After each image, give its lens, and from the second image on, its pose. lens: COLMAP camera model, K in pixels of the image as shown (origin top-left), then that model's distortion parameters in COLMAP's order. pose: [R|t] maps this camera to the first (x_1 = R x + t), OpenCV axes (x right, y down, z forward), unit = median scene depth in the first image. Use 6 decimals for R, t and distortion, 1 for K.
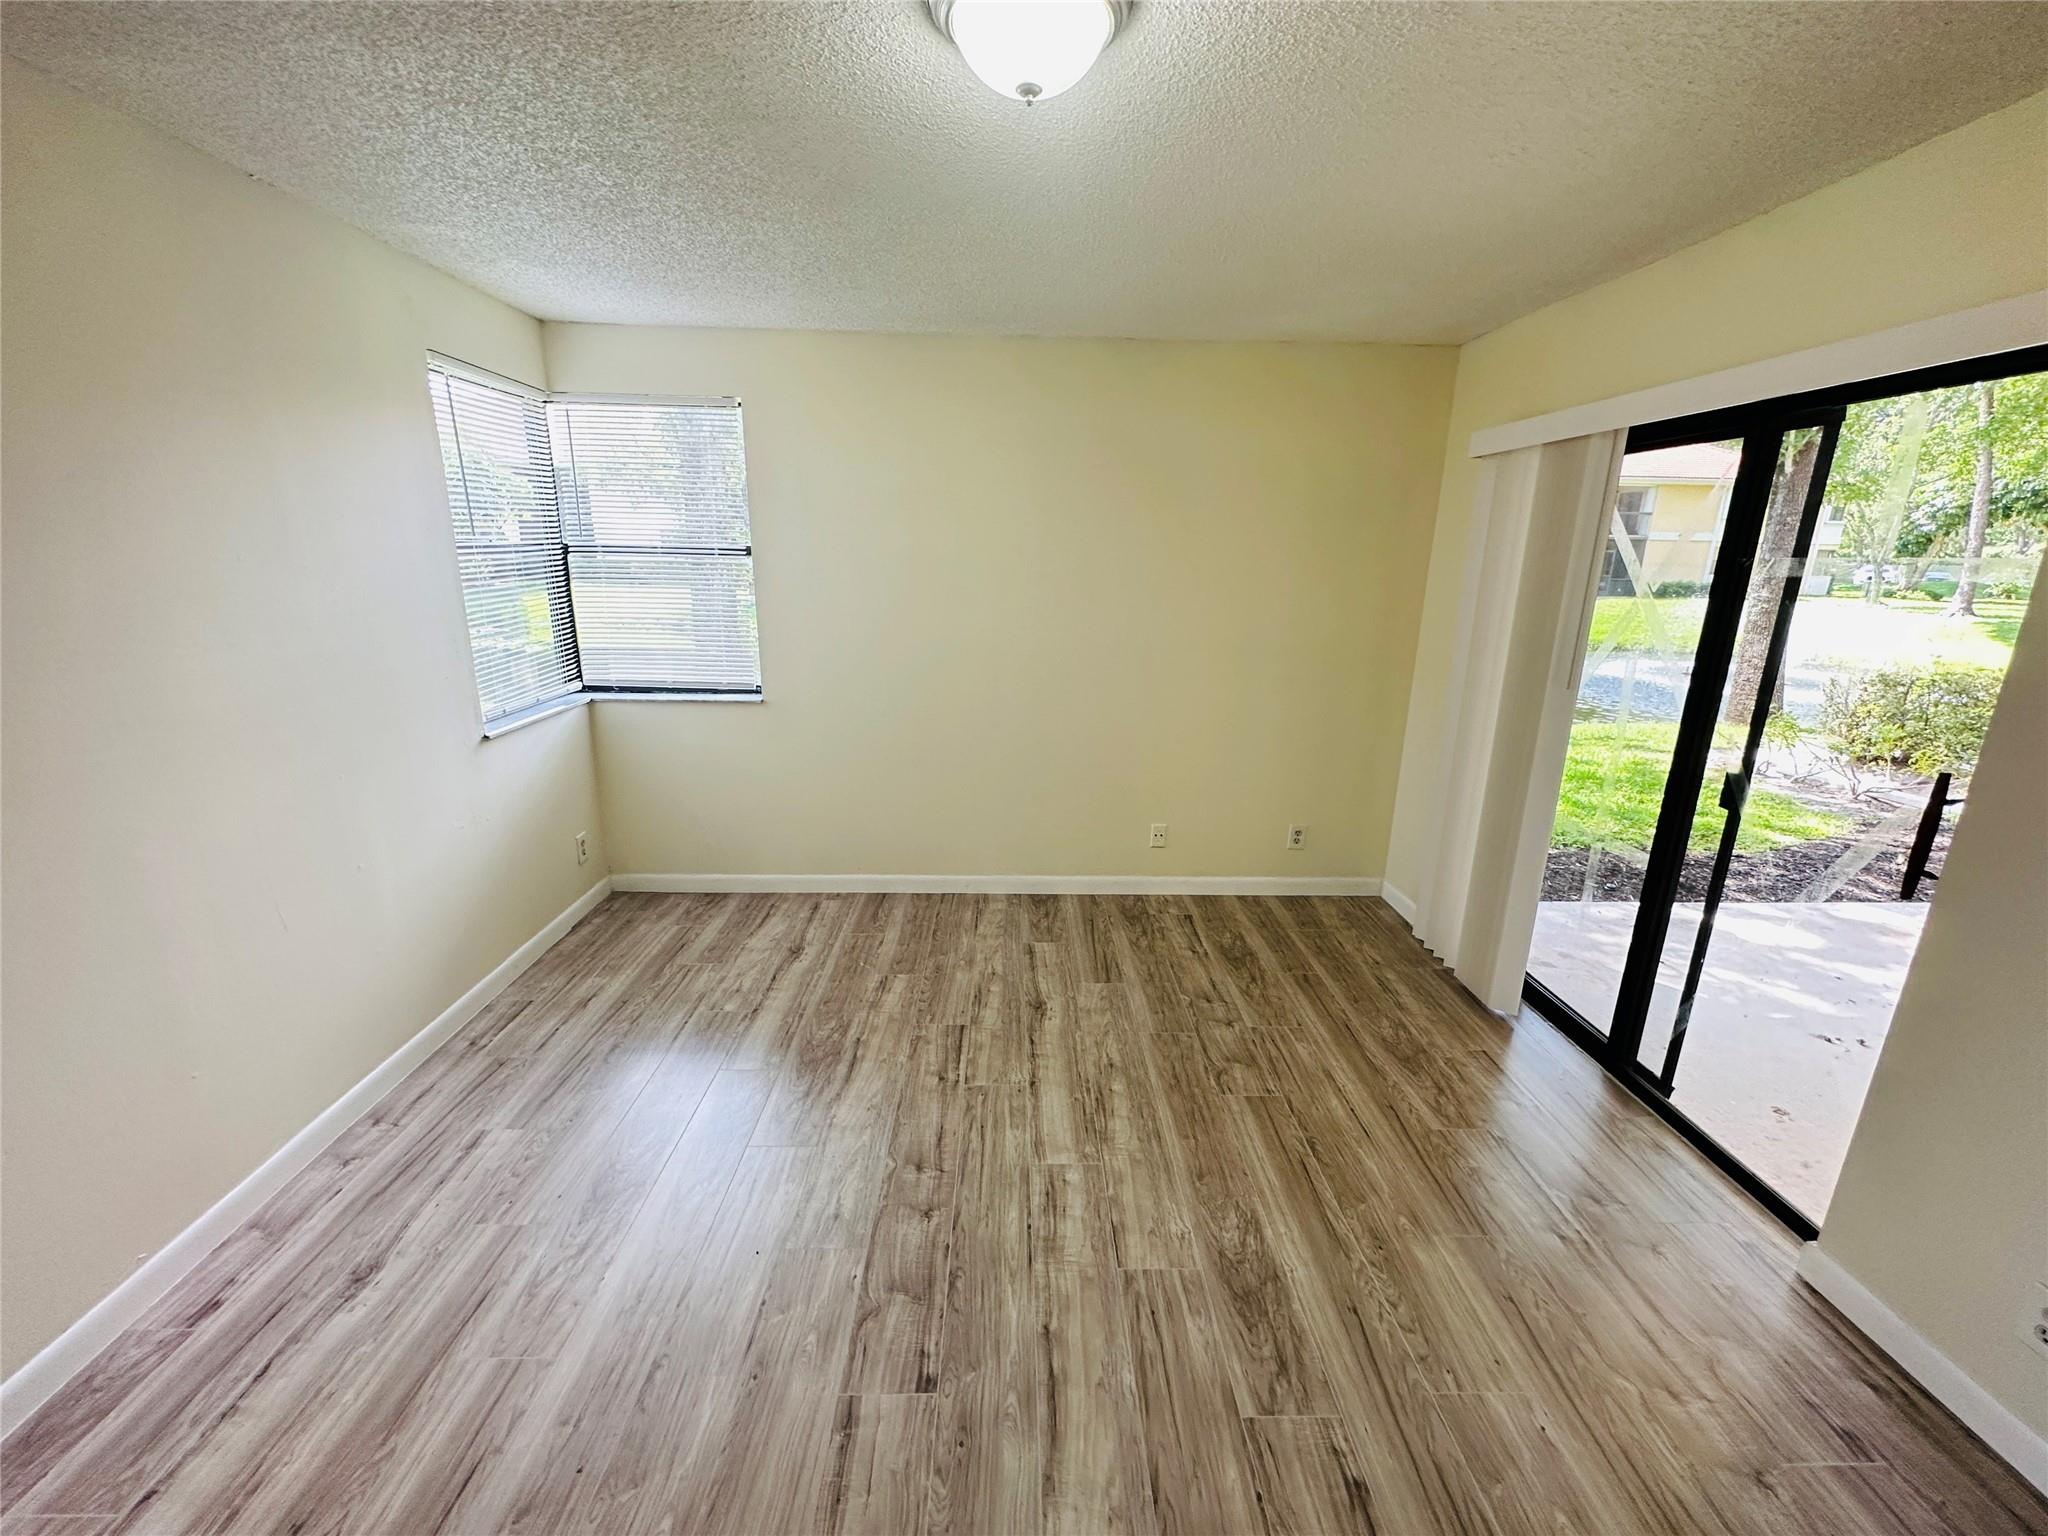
lens RADIAL K [[816.1, 0, 1028.9], [0, 816.1, 770.8], [0, 0, 1]] dist [-0.002120, 0.000339]
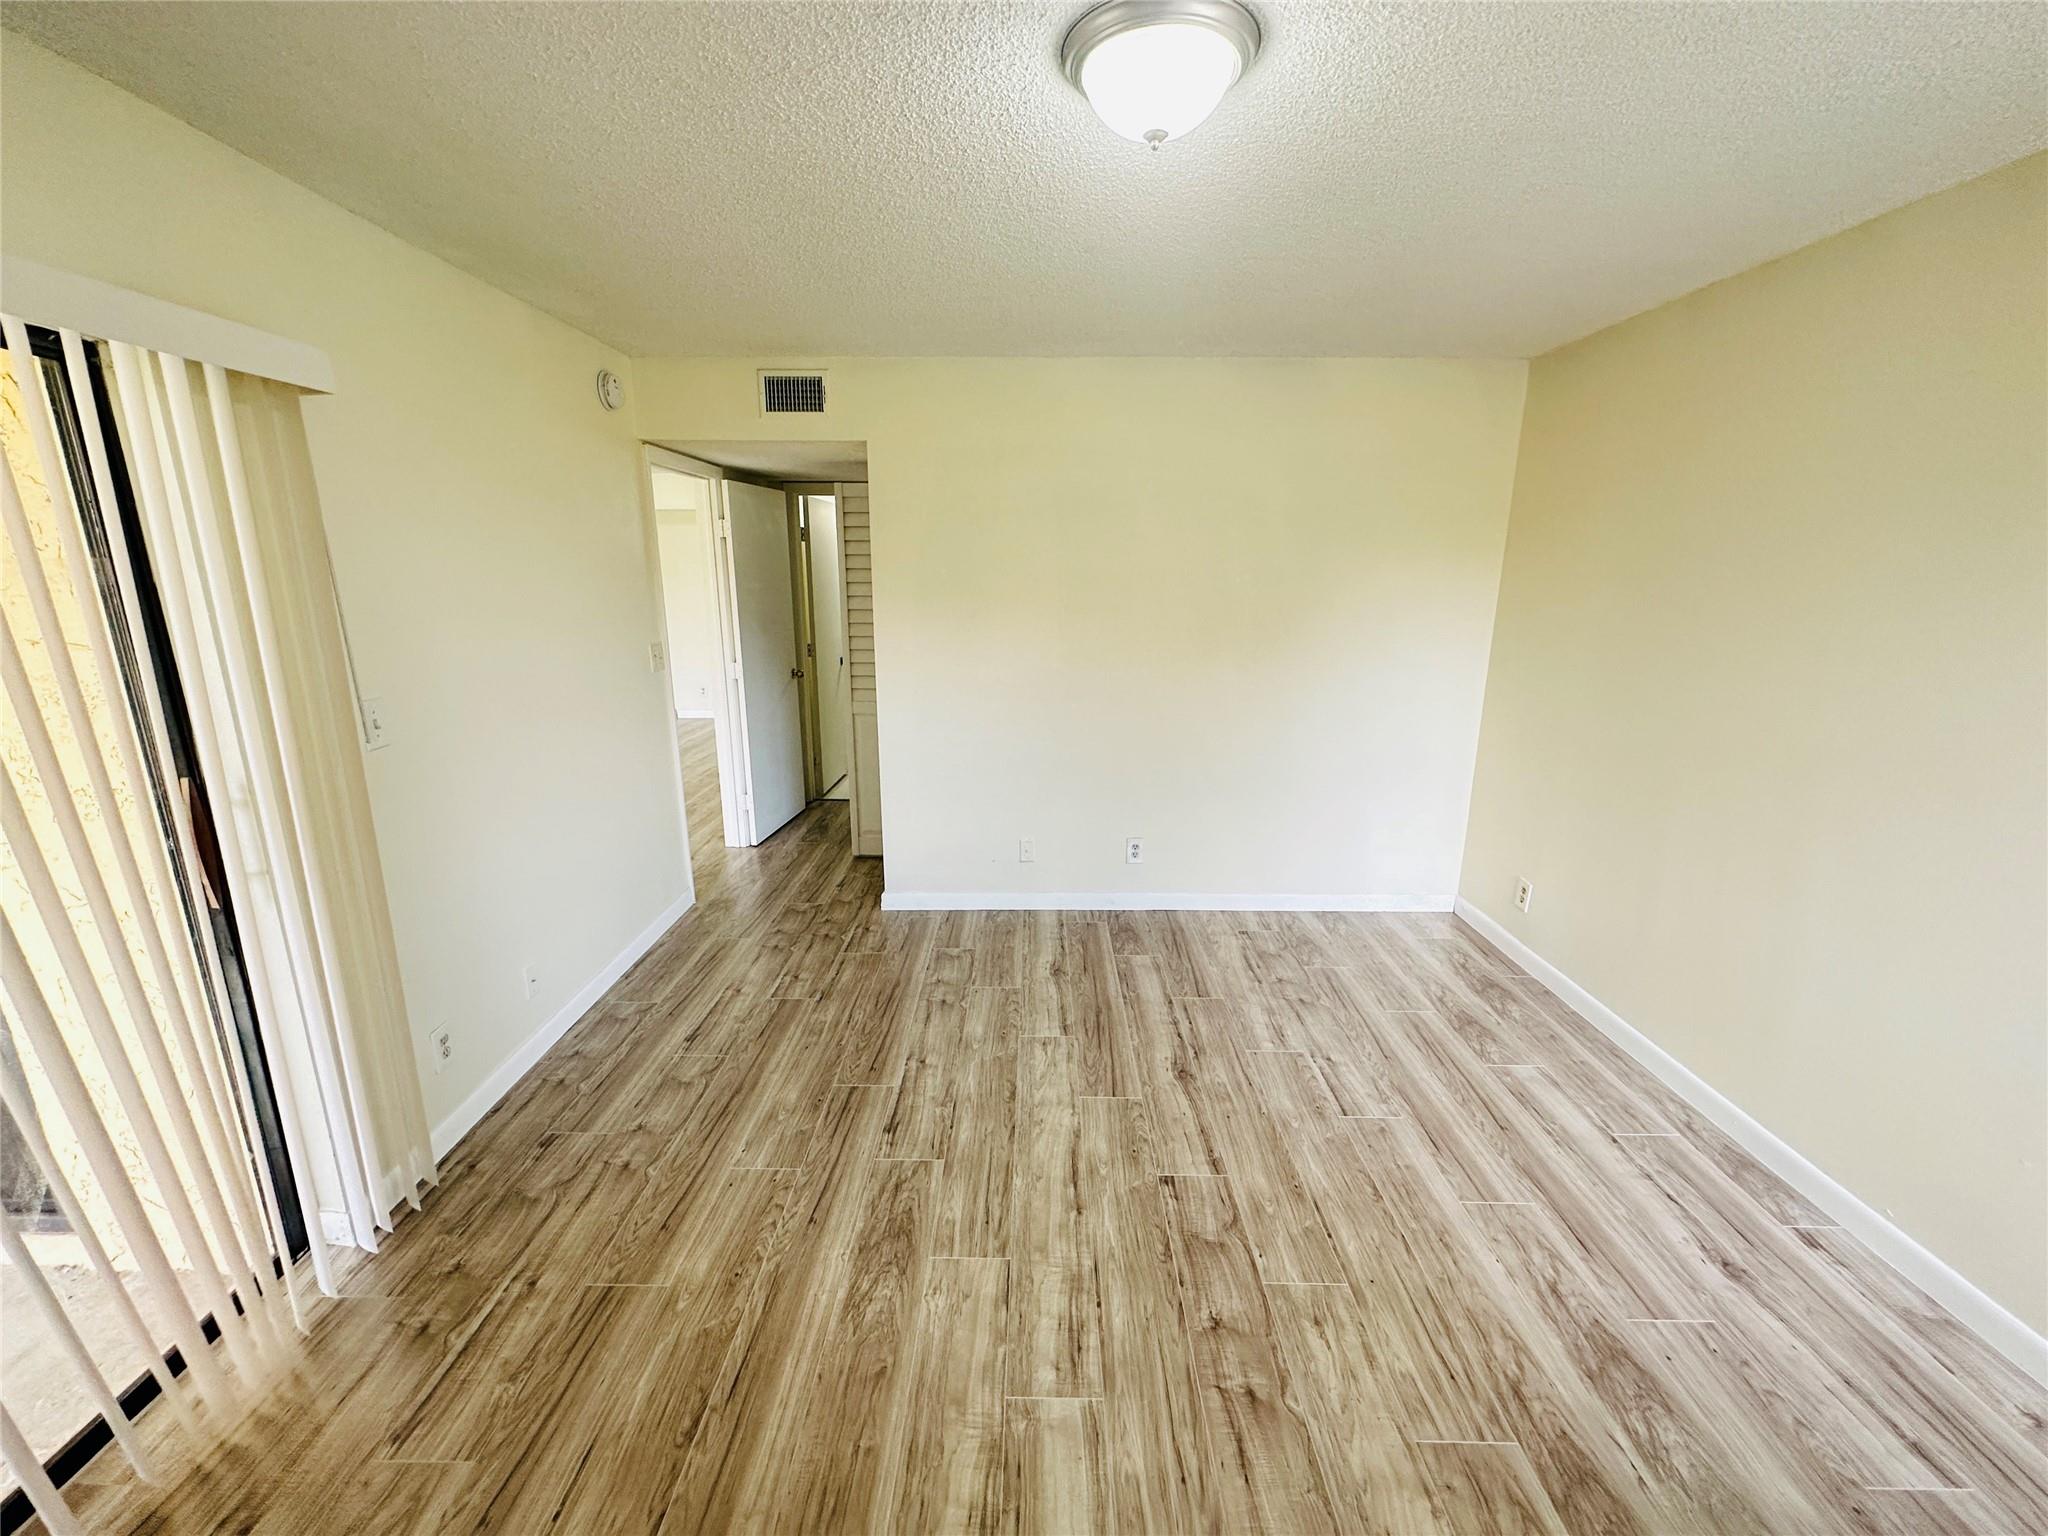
lens RADIAL K [[816.1, 0, 1025.3], [0, 816.1, 763.5], [0, 0, 1]] dist [-0.002120, 0.000339]
pose [[-0.999180, -0.026822, 0.030343, 0.077234], [-0.008724, 0.874204, 0.485481, -0.449885], [-0.039548, 0.484817, -0.873721, 1.625945]]
